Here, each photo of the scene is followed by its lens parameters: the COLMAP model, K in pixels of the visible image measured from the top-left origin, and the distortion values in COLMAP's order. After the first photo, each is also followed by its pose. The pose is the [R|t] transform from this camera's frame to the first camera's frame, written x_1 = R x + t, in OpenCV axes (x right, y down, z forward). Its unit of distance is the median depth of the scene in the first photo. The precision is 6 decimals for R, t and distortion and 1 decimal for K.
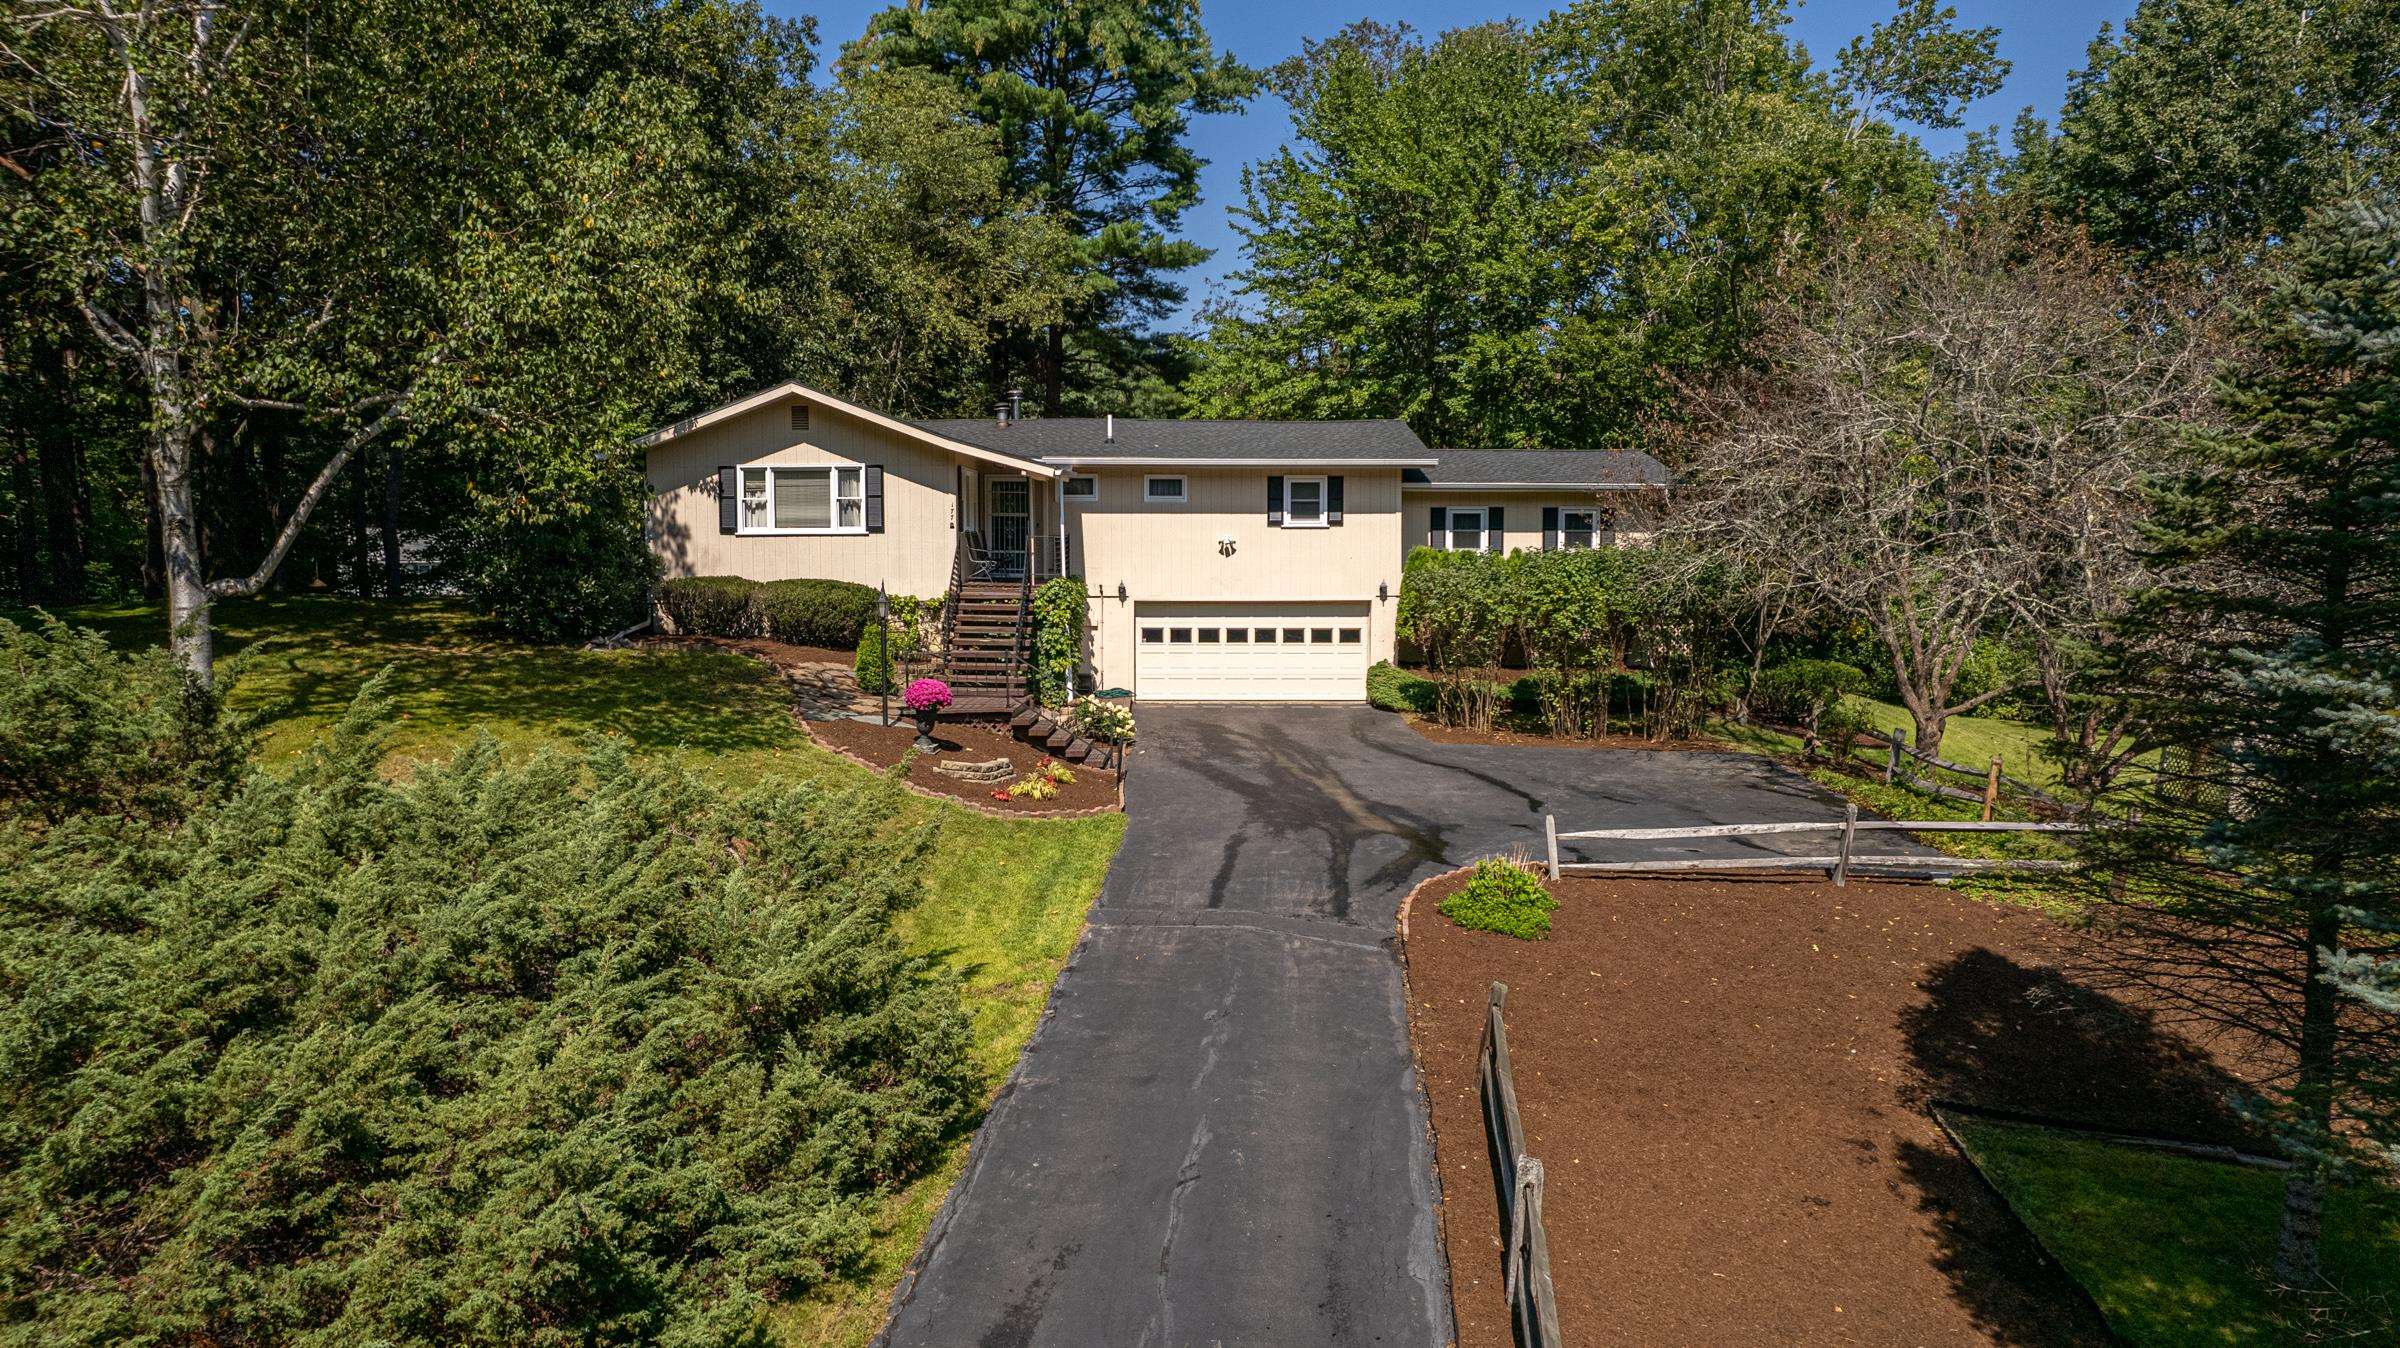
lens RADIAL K [[1532.5, 0, 1203.8], [0, 1532.5, 660.1], [0, 0, 1]] dist [-0.073184, 0.059186]
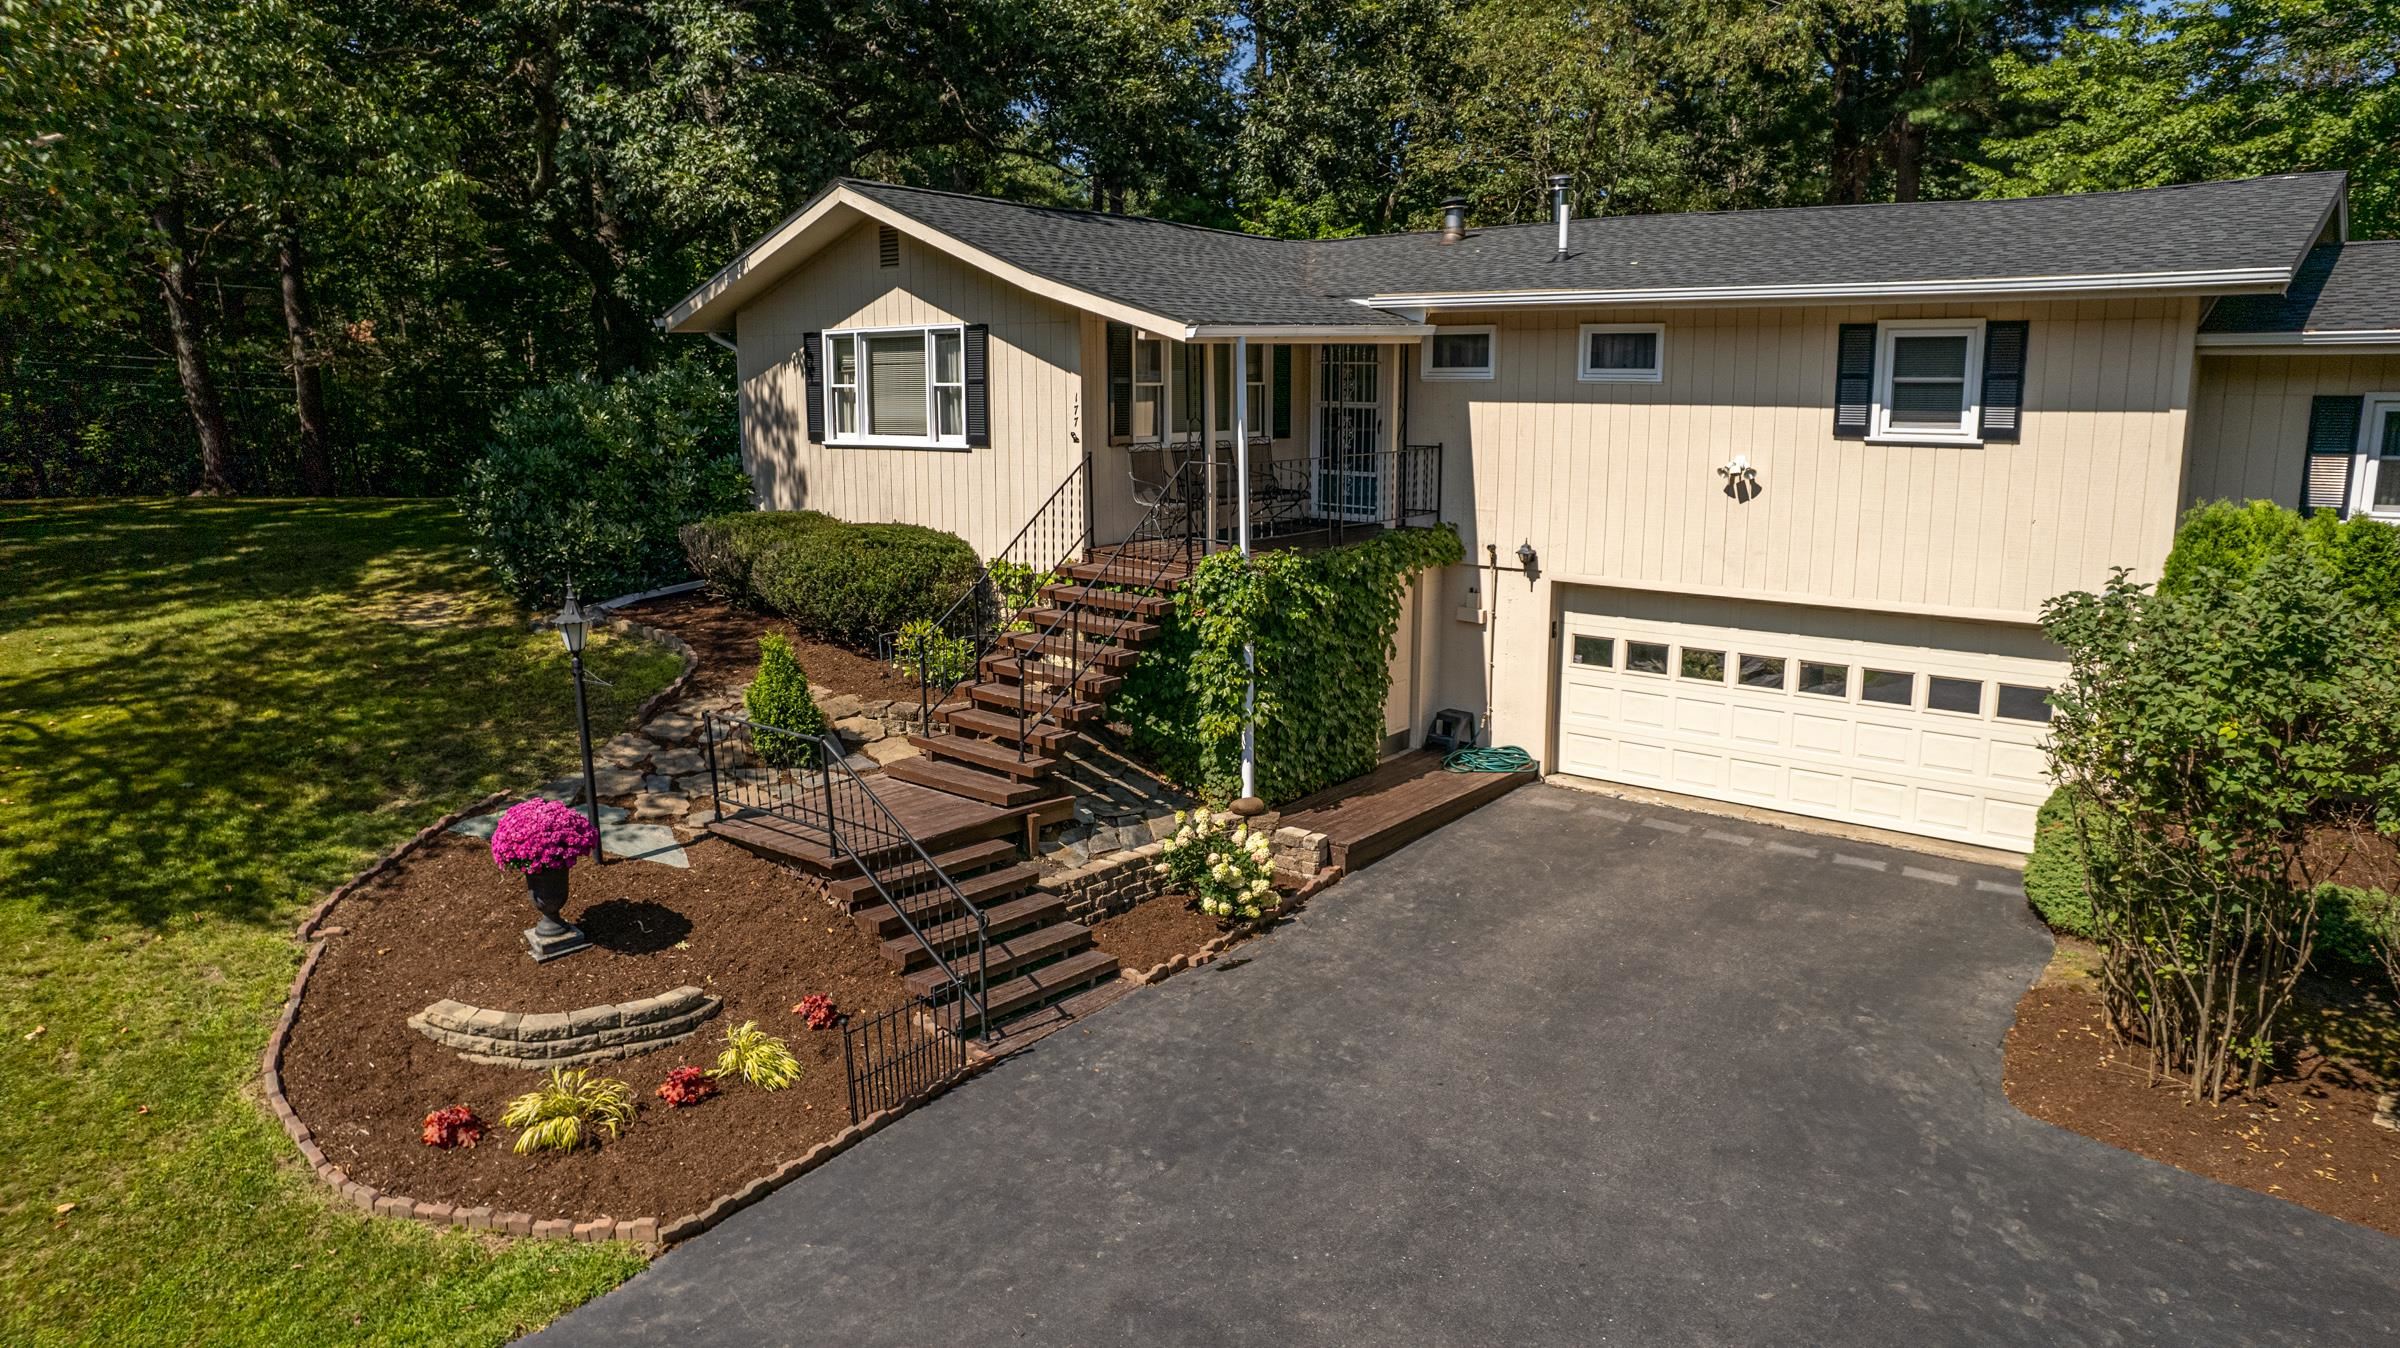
lens RADIAL K [[1532.5, 0, 1203.8], [0, 1532.5, 660.1], [0, 0, 1]] dist [-0.073184, 0.059186]
pose [[0.759847, 0.115029, -0.639844, 0.190559], [-0.045901, 0.991258, 0.123695, -0.069636], [0.648479, -0.064620, 0.758485, 0.548919]]
